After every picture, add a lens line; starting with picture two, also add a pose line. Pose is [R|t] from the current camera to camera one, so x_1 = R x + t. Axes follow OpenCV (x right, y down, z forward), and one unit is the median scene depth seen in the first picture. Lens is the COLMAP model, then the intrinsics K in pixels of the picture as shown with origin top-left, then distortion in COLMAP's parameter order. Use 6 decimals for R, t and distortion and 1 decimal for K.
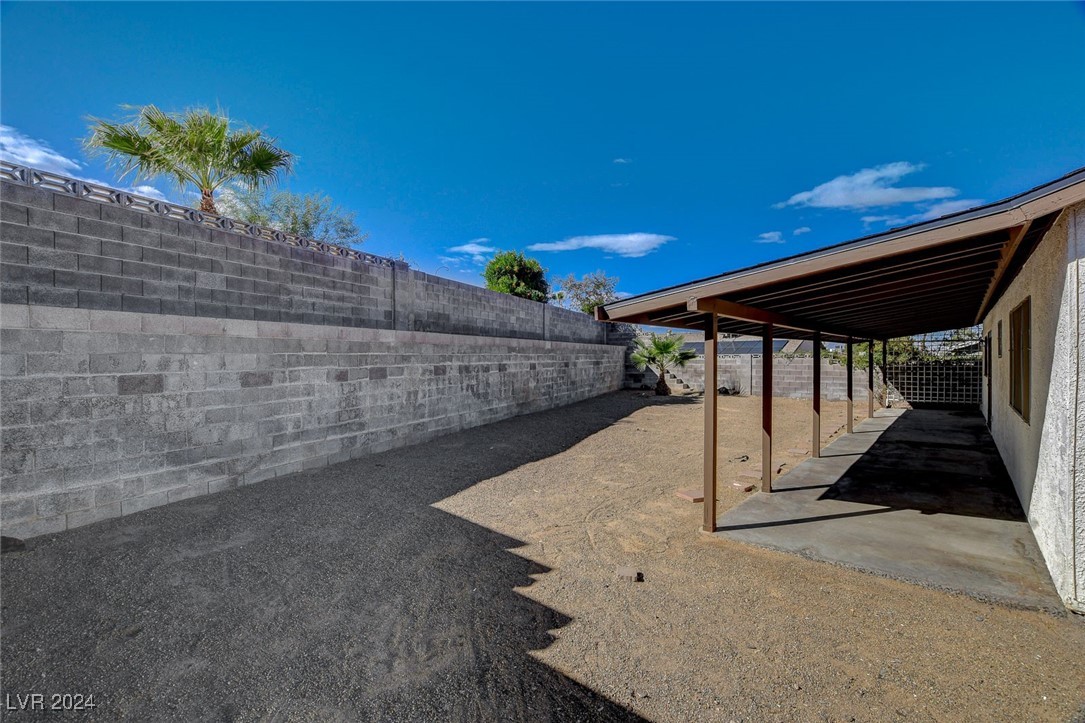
lens RADIAL K [[476.8, 0, 542.5], [0, 476.8, 361.5], [0, 0, 1]] dist [-0.028041, 0.000587]
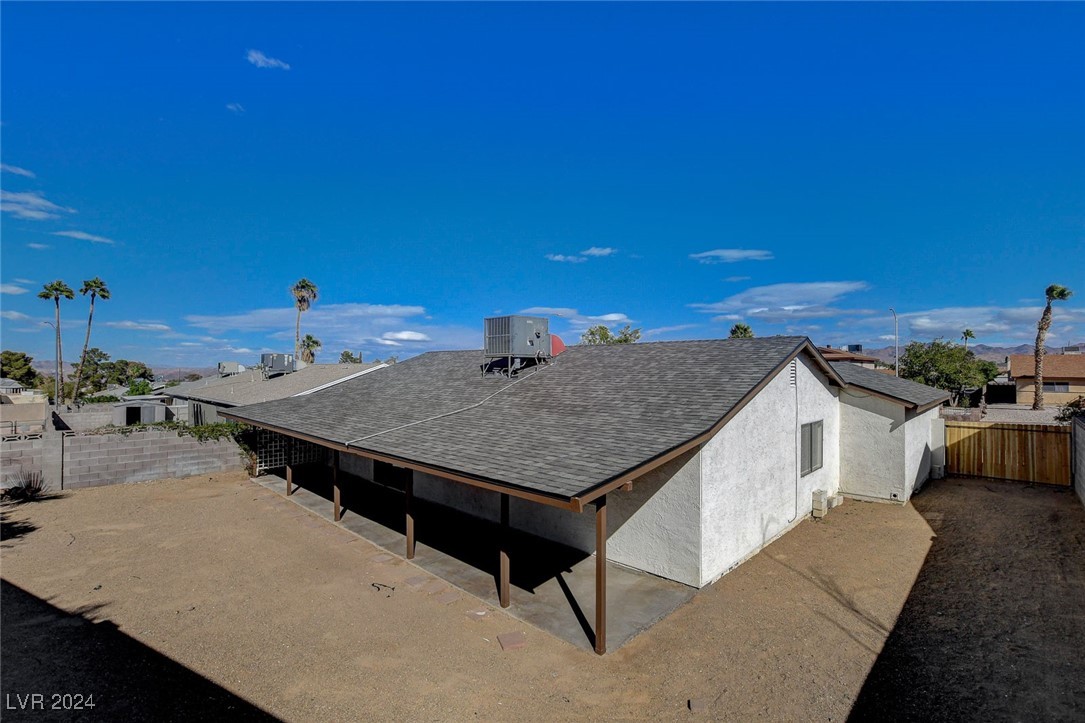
lens RADIAL K [[491.4, 0, 542.5], [0, 491.4, 361.5], [0, 0, 1]] dist [-0.027202, 0.000188]
pose [[0.043349, 0.022963, 0.998796, -0.315193], [0.008967, 0.999687, -0.023372, -0.128446], [-0.999020, 0.009969, 0.043129, 0.349517]]
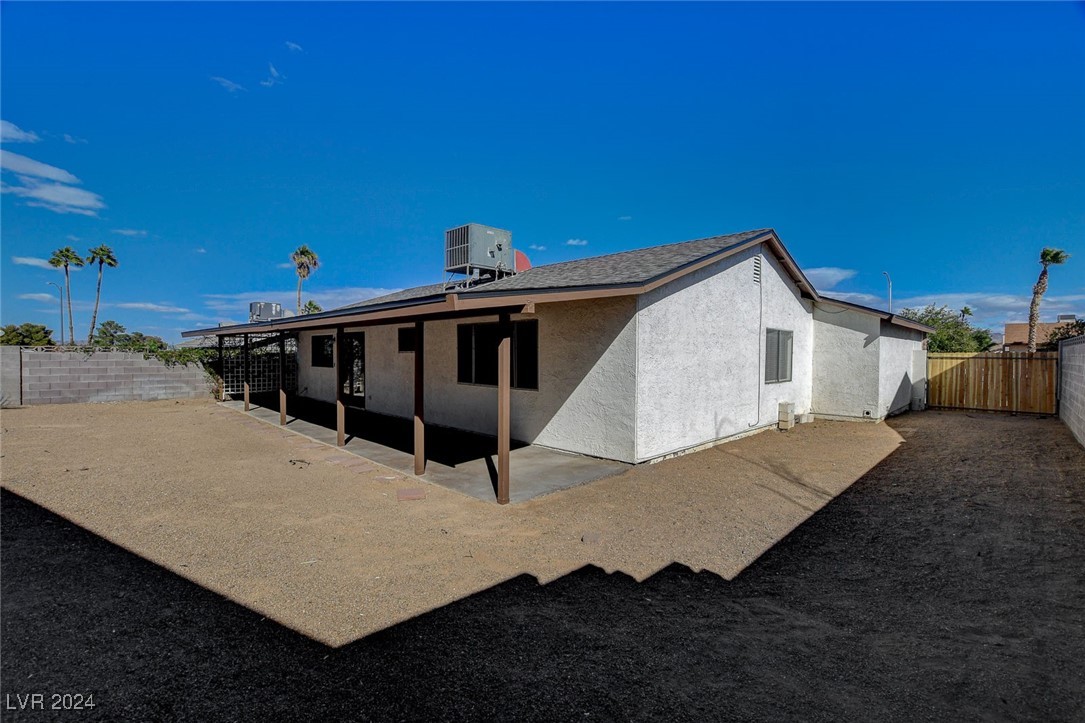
lens RADIAL K [[476.8, 0, 542.5], [0, 476.8, 361.5], [0, 0, 1]] dist [-0.028041, 0.000587]
pose [[0.056263, -0.015354, 0.998298, -0.252582], [0.002307, 0.999881, 0.015248, -0.001511], [-0.998413, 0.001445, 0.056292, 0.268593]]
